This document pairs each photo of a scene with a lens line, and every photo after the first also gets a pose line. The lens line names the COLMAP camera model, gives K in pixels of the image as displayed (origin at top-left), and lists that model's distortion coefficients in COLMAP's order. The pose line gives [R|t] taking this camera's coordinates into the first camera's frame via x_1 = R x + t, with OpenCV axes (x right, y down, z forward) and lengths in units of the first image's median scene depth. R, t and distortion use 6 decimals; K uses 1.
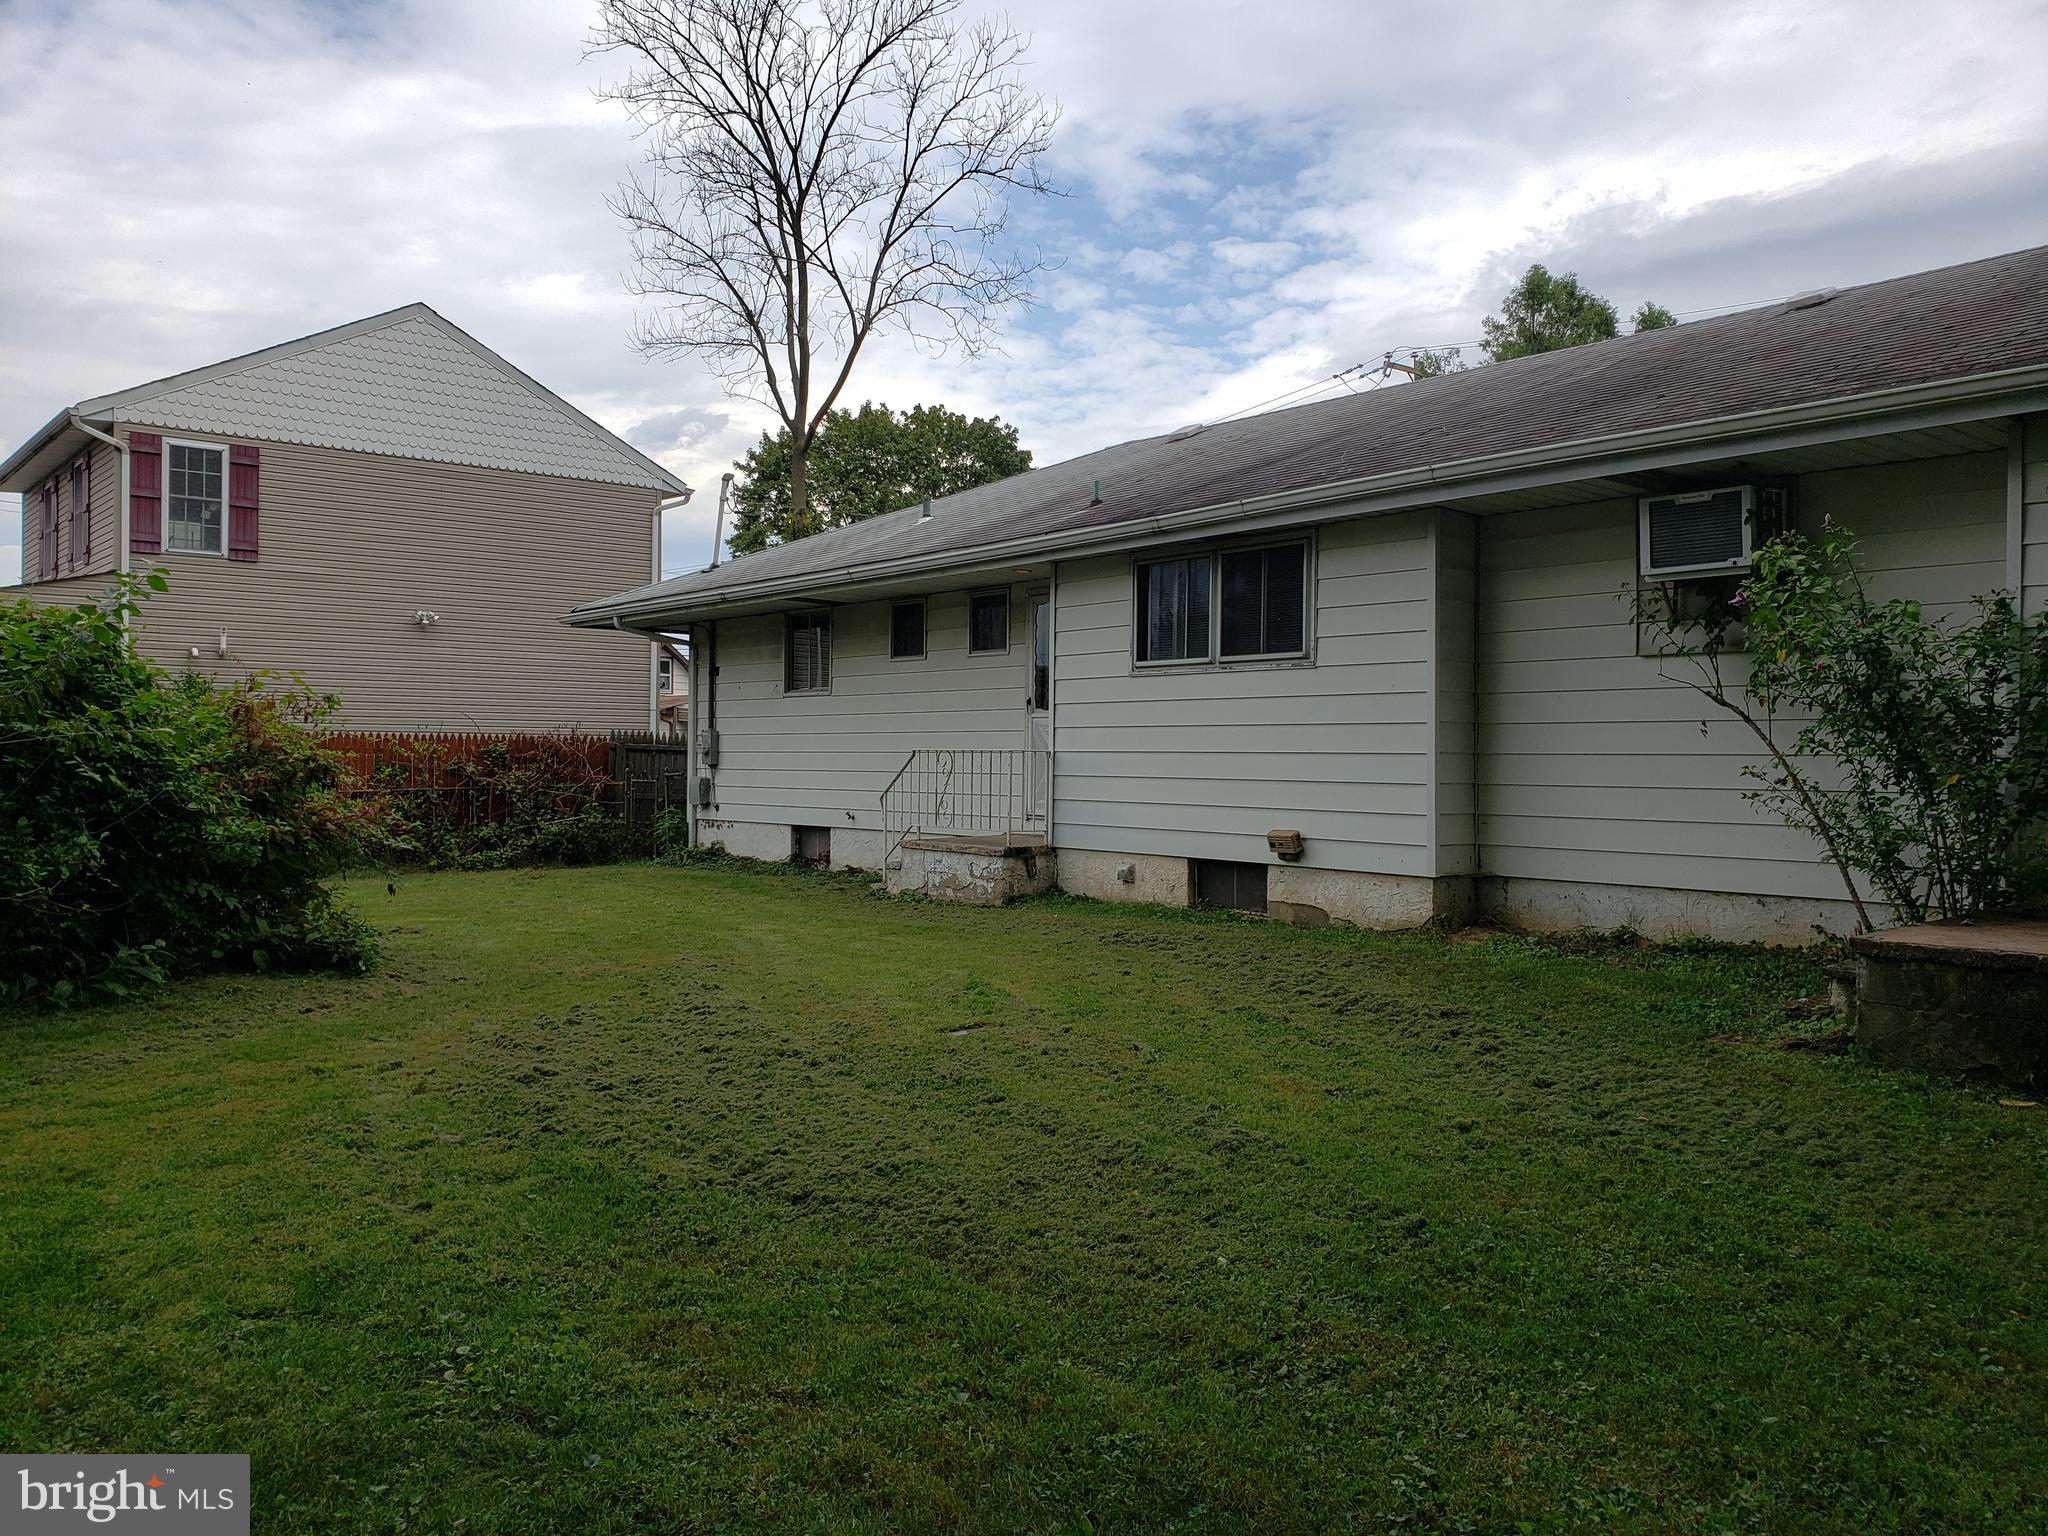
lens RADIAL K [[1606.2, 0, 1039.7], [0, 1606.2, 754.8], [0, 0, 1]] dist [0.047135, -0.038110]
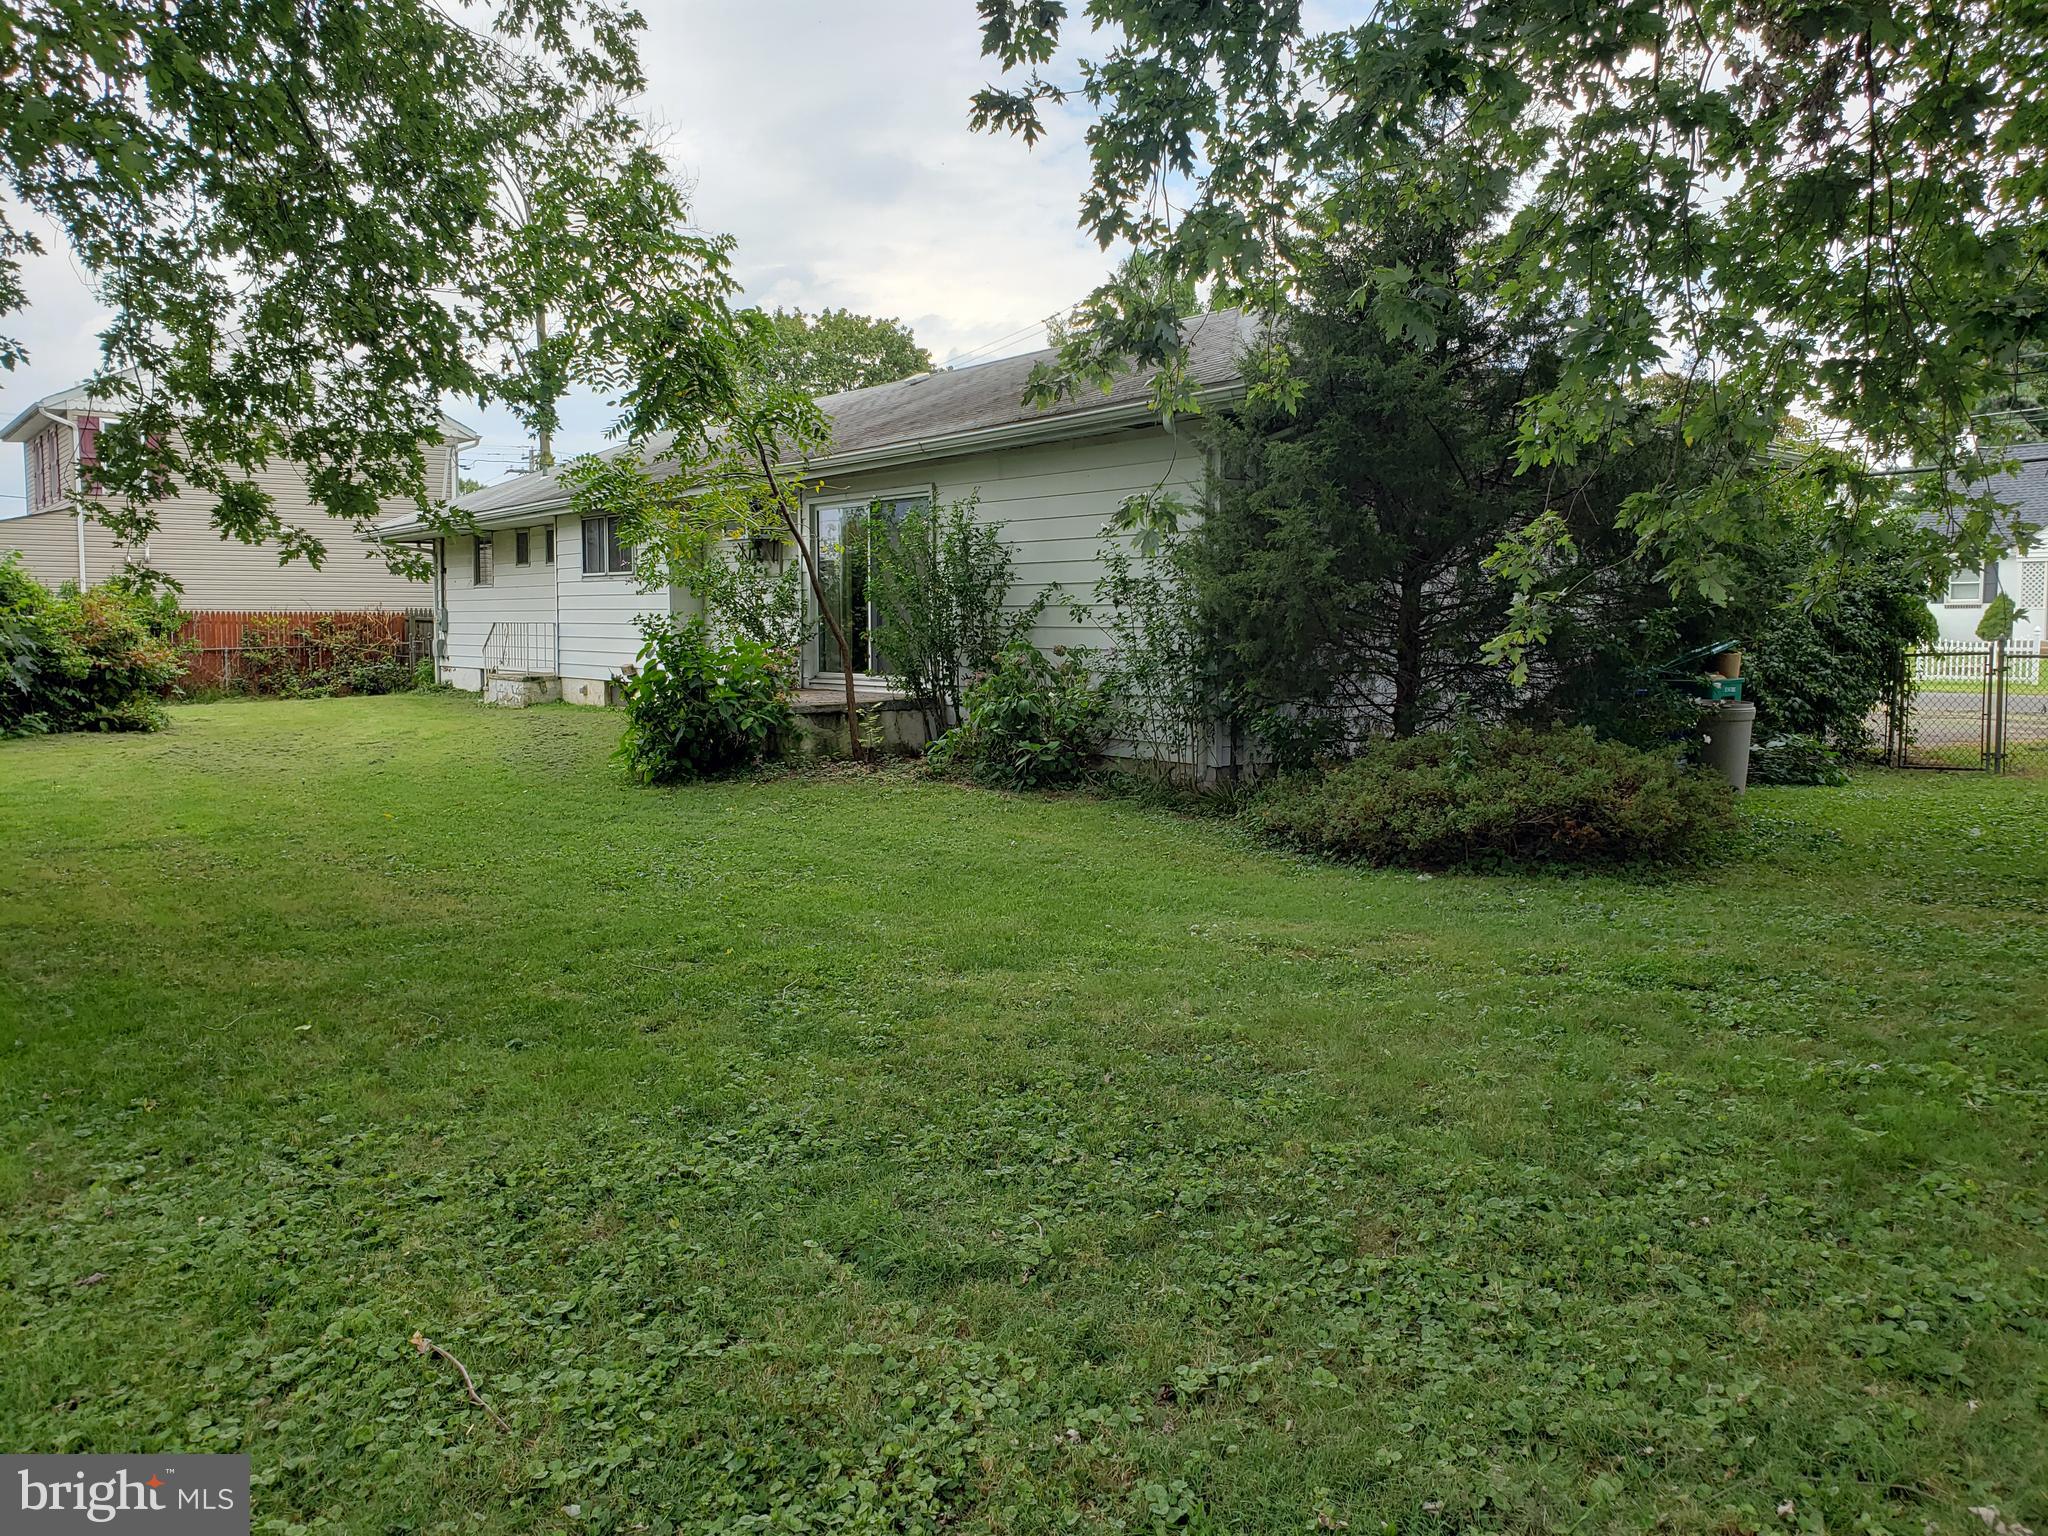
lens RADIAL K [[1606.2, 0, 1010.5], [0, 1606.2, 782.5], [0, 0, 1]] dist [0.047135, -0.038110]
pose [[0.998379, -0.000130, -0.056911, 0.416560], [0.005867, 0.994906, 0.100640, -0.001855], [0.056608, -0.100811, 0.993294, -0.524407]]
